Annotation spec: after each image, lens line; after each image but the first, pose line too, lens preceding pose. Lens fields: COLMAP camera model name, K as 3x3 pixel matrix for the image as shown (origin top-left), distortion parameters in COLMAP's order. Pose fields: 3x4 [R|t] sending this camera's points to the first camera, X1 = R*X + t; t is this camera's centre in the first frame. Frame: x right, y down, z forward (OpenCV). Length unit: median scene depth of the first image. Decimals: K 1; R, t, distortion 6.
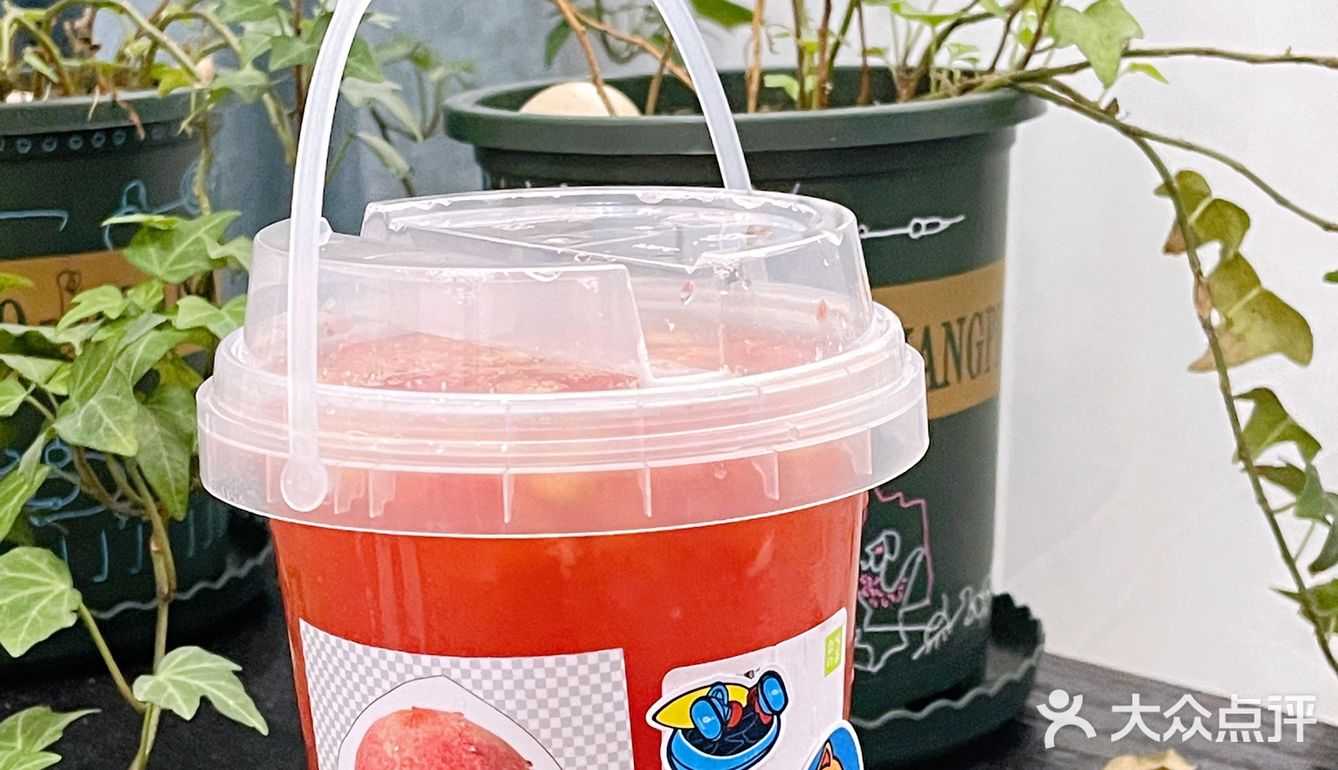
lens RADIAL K [[2559.5, 0, 674.8], [0, 2559.5, 394.8], [0, 0, 1]] dist [0.109603, 0.000000]
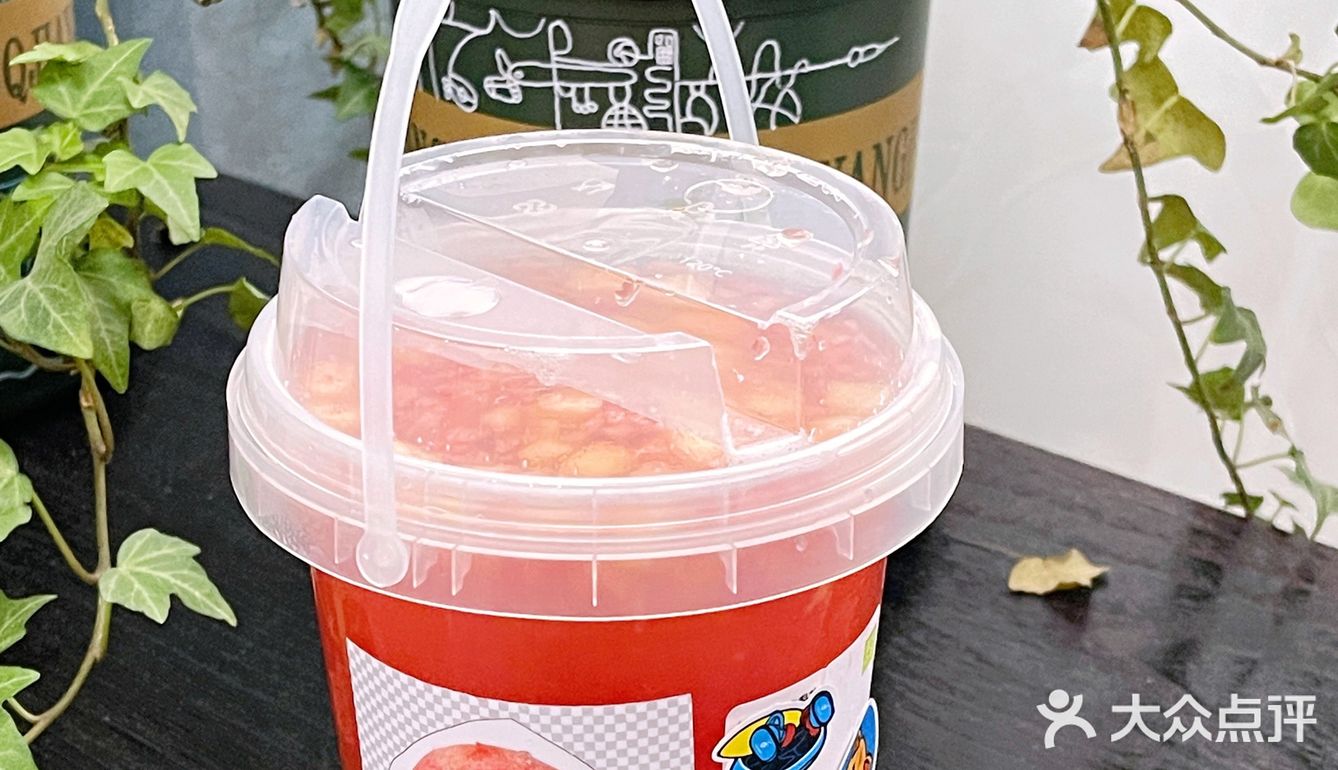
lens RADIAL K [[2559.5, 0, 670.5], [0, 2559.5, 412.4], [0, 0, 1]] dist [0.109603, 0.000000]
pose [[0.992089, -0.019195, 0.124064, -0.112690], [-0.010574, 0.971953, 0.234939, -0.183516], [-0.125094, -0.234392, 0.964060, 0.035275]]
